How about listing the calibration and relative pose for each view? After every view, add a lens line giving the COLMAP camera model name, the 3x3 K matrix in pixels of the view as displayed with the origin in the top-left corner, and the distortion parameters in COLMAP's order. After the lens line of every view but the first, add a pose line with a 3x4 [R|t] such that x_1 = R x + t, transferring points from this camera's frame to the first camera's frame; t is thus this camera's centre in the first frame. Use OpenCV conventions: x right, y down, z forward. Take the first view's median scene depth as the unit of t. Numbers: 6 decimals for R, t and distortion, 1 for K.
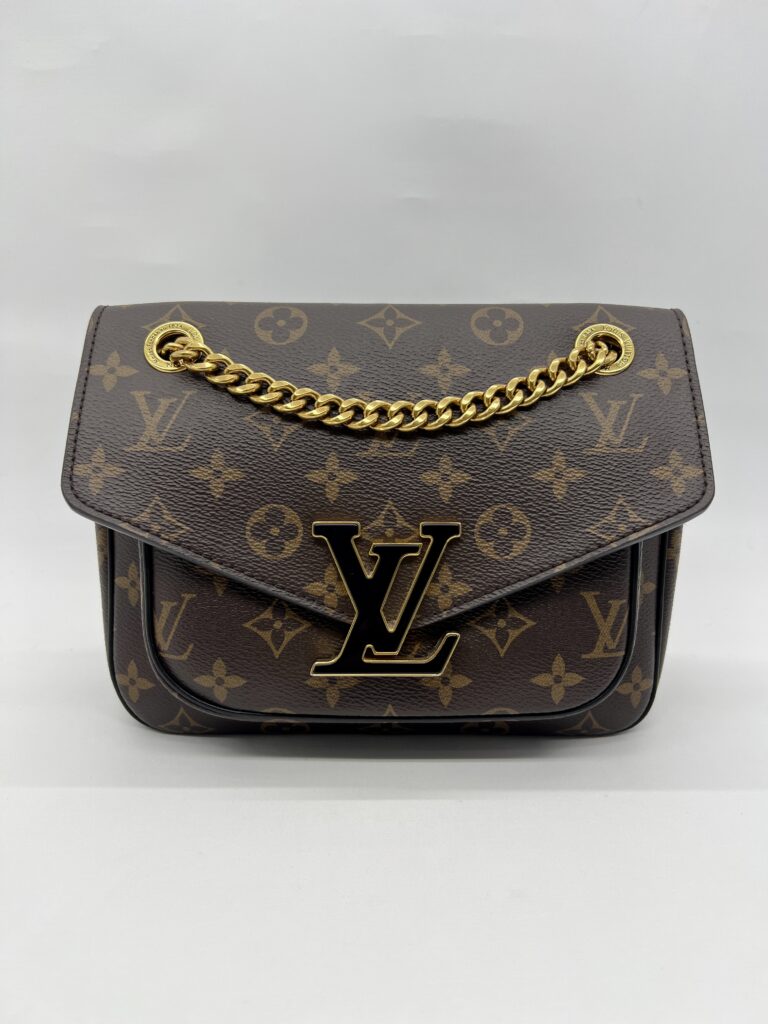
lens RADIAL K [[704.8, 0, 384.0], [0, 704.8, 512.0], [0, 0, 1]] dist [0.005345, 0.000193]
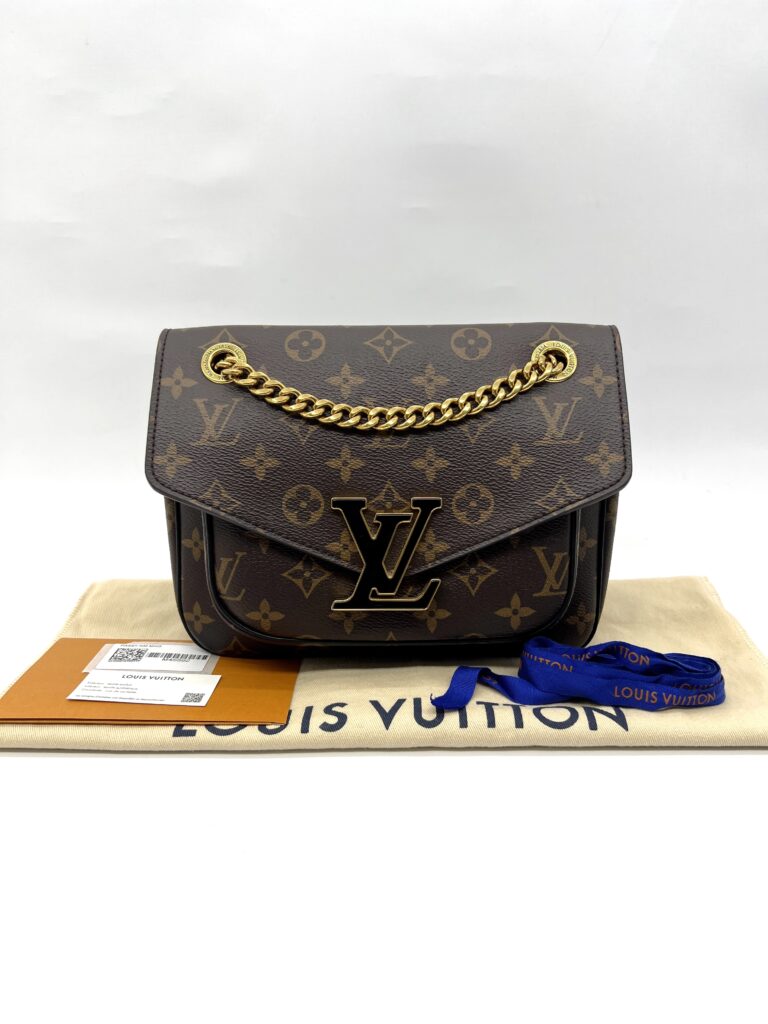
lens RADIAL K [[704.8, 0, 384.0], [0, 704.8, 512.0], [0, 0, 1]] dist [0.005345, 0.000193]
pose [[0.999193, -0.008791, -0.039197, 0.050733], [0.011954, 0.996624, 0.081225, -0.066138], [0.038350, -0.081628, 0.995925, -0.334428]]
